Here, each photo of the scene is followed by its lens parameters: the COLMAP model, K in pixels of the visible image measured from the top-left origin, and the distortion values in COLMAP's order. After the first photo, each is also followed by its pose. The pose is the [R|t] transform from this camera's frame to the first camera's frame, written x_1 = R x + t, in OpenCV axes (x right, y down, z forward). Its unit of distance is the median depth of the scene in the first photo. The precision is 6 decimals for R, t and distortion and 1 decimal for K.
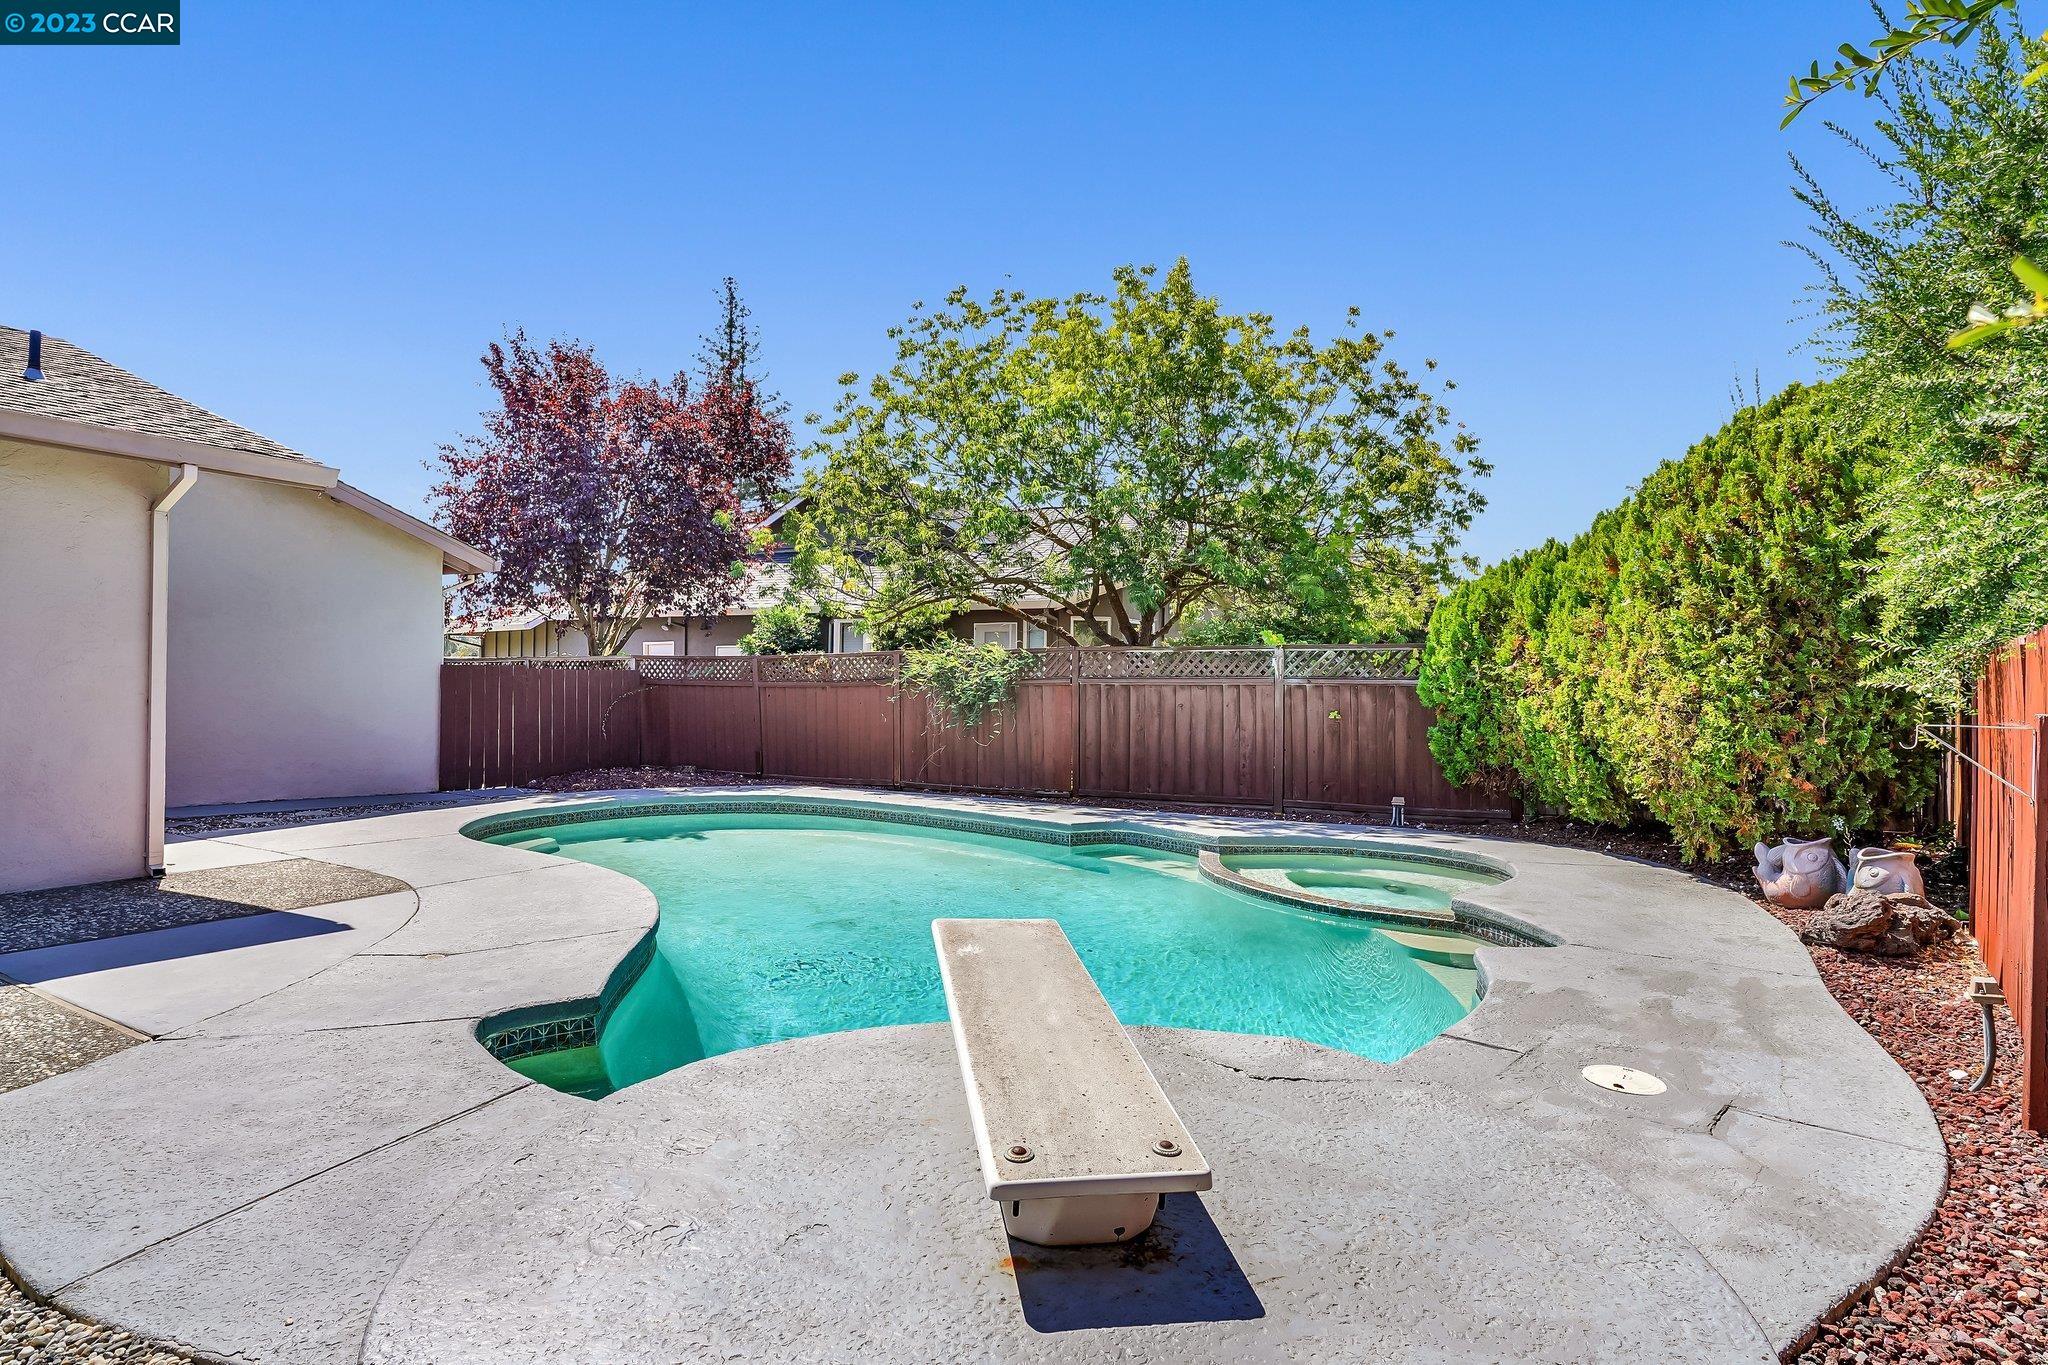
lens RADIAL K [[1158.8, 0, 980.4], [0, 1158.8, 685.8], [0, 0, 1]] dist [-0.016549, 0.001312]
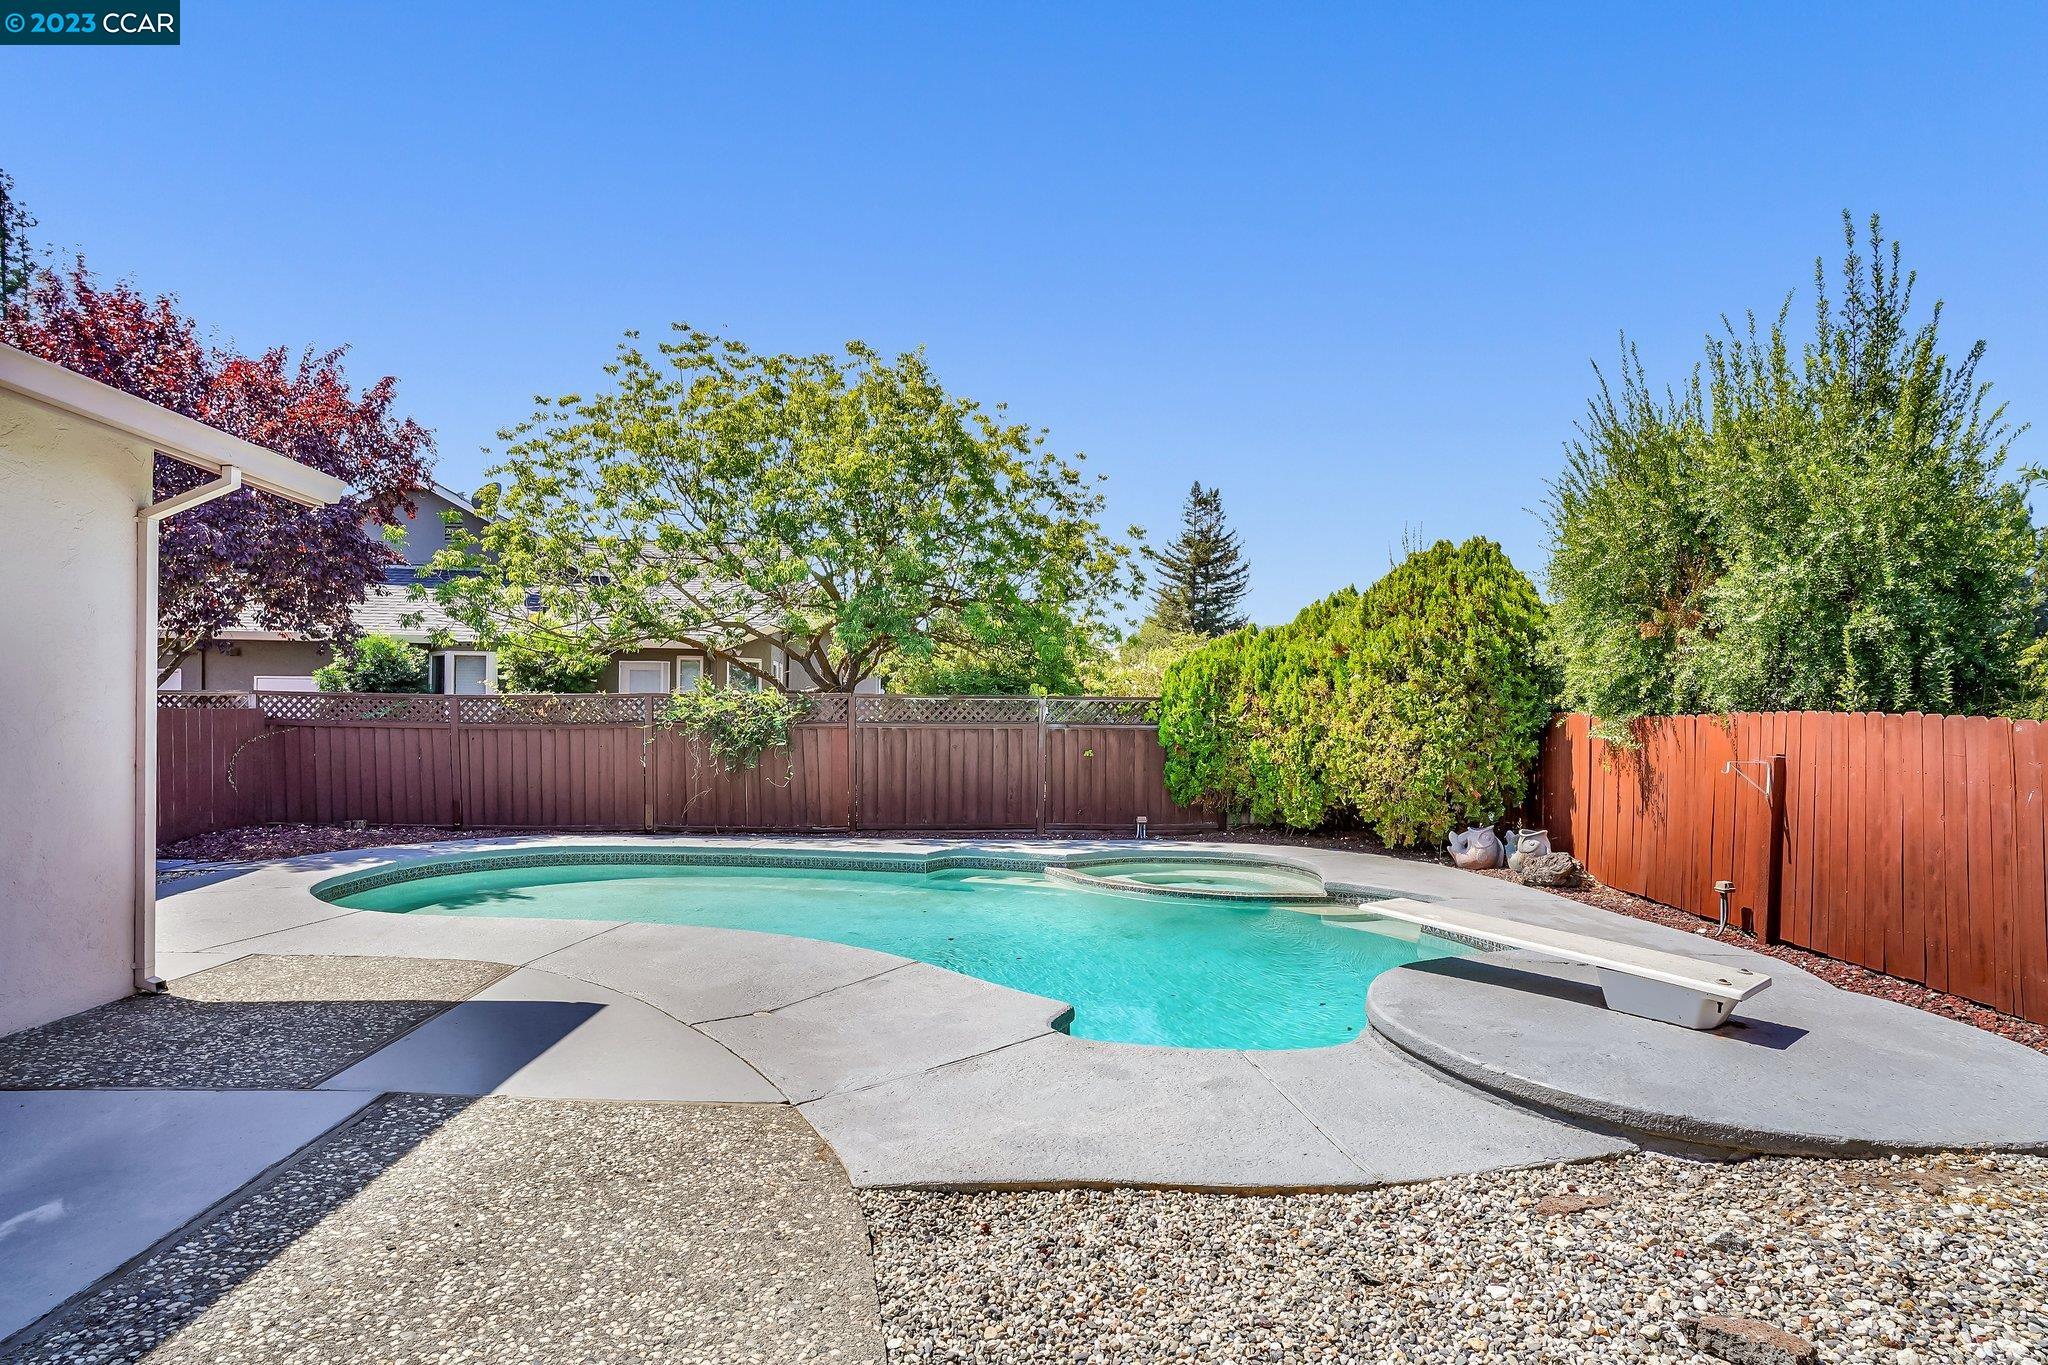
lens RADIAL K [[1158.8, 0, 1056.5], [0, 1158.8, 735.8], [0, 0, 1]] dist [-0.016549, 0.001312]
pose [[0.812025, -0.006449, 0.583586, -0.497560], [-0.003280, 0.999873, 0.015613, -0.014275], [-0.583613, -0.014592, 0.811901, 0.008781]]
